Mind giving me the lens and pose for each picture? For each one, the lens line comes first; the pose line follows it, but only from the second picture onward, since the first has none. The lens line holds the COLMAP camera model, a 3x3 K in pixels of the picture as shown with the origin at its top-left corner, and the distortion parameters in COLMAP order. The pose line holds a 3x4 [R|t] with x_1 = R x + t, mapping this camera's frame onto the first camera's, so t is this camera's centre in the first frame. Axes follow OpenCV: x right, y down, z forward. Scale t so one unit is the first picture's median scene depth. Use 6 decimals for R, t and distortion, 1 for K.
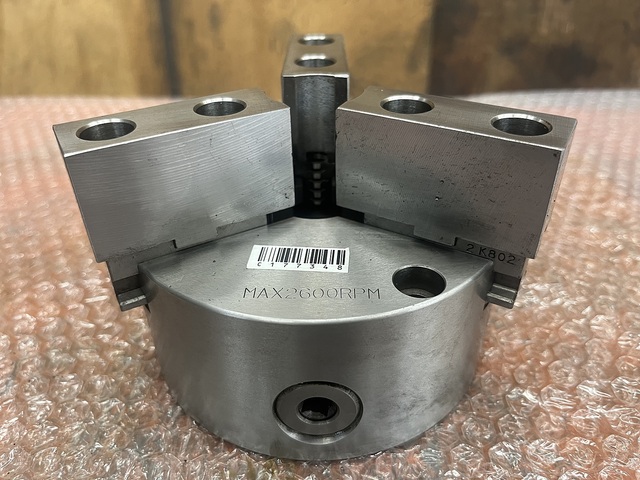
lens RADIAL K [[516.4, 0, 320.0], [0, 516.4, 240.0], [0, 0, 1]] dist [-0.000621, -0.007010]
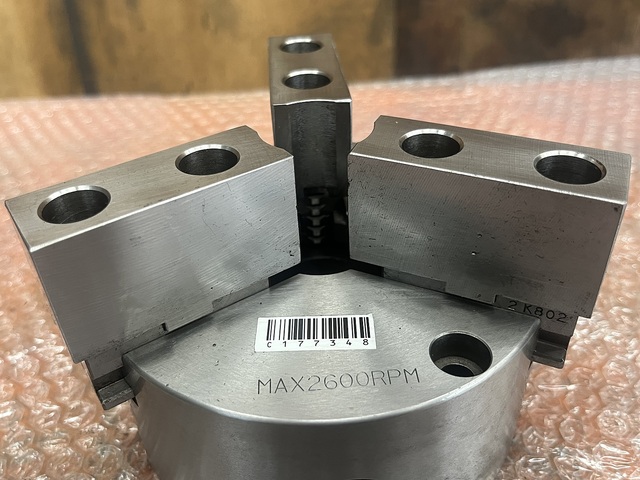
lens RADIAL K [[602.8, 0, 320.0], [0, 602.8, 240.0], [0, 0, 1]] dist [-0.003172, -0.002809]
pose [[0.995534, -0.070860, 0.062376, -0.080819], [0.068478, 0.996869, 0.039533, -0.148612], [-0.064982, -0.035085, 0.997269, 0.022837]]
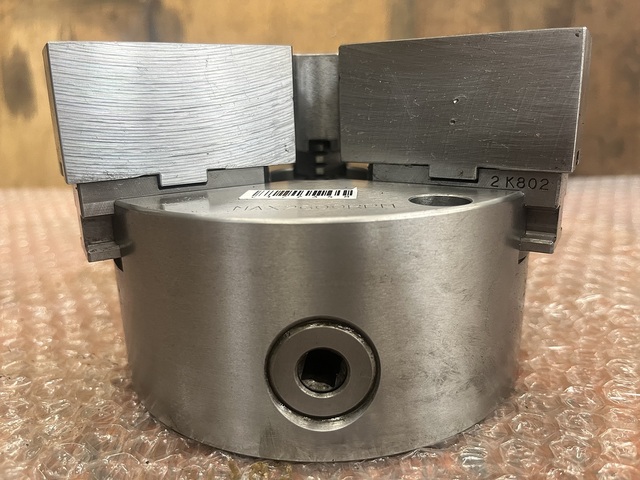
lens RADIAL K [[516.4, 0, 320.0], [0, 516.4, 240.0], [0, 0, 1]] dist [-0.000621, -0.007010]
pose [[0.999914, -0.010349, -0.008023, 0.000337], [0.007228, 0.947113, -0.320818, 0.376251], [0.010919, 0.320733, 0.947107, 0.192945]]
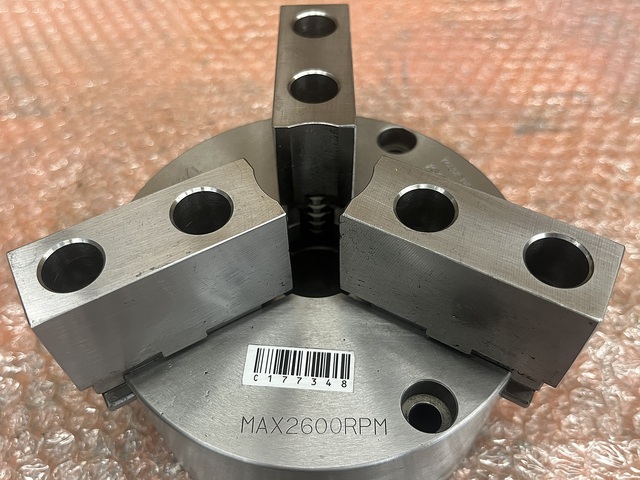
lens RADIAL K [[602.8, 0, 320.0], [0, 602.8, 240.0], [0, 0, 1]] dist [-0.003172, -0.002809]
pose [[0.999950, -0.009843, 0.001461, -0.003096], [0.008866, 0.947891, 0.318470, -0.499322], [-0.004520, -0.318442, 0.947932, 0.063024]]
